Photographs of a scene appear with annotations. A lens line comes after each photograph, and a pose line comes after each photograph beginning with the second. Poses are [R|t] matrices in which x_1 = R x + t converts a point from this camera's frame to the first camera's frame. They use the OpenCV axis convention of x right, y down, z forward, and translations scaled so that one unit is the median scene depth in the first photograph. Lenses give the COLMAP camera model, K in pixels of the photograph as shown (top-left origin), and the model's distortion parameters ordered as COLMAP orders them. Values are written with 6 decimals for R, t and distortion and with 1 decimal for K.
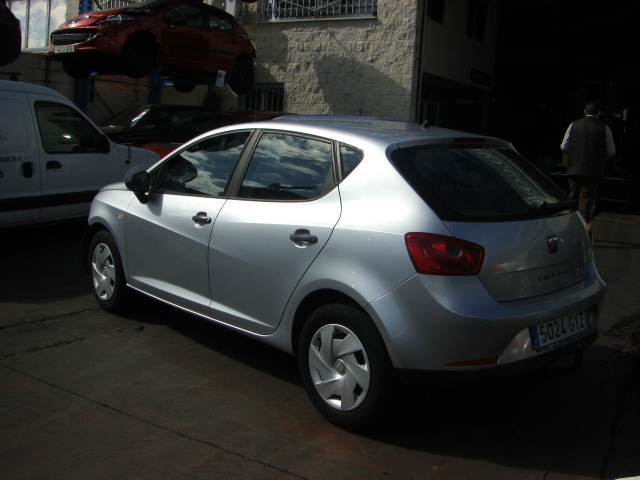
lens RADIAL K [[714.5, 0, 320.0], [0, 714.5, 240.0], [0, 0, 1]] dist [-0.169247, 0.059690]
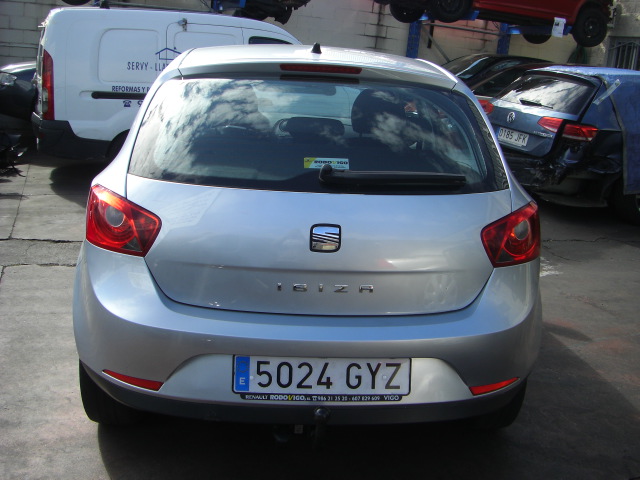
lens RADIAL K [[714.5, 0, 320.0], [0, 714.5, 240.0], [0, 0, 1]] dist [-0.169247, 0.059690]
pose [[0.791795, 0.164511, -0.588215, 0.181693], [-0.131487, 0.986375, 0.098873, -0.013196], [0.596466, -0.000944, 0.802638, 0.135246]]
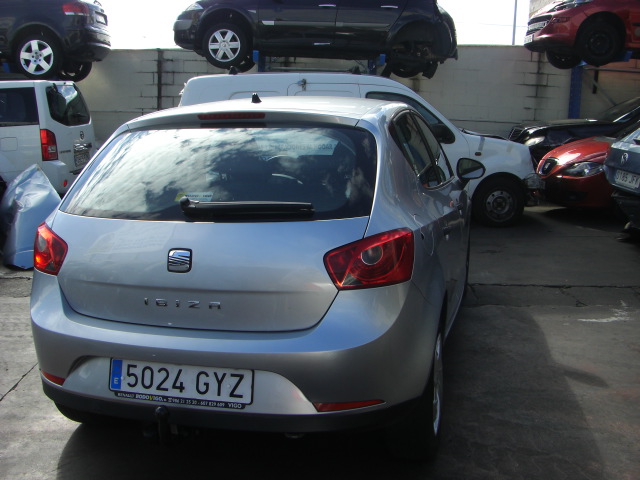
lens RADIAL K [[714.5, 0, 320.0], [0, 714.5, 240.0], [0, 0, 1]] dist [-0.169247, 0.059690]
pose [[0.567926, 0.110544, -0.815623, 0.258786], [-0.110076, 0.992239, 0.057834, -0.017805], [0.815686, 0.056935, 0.575687, 0.188021]]
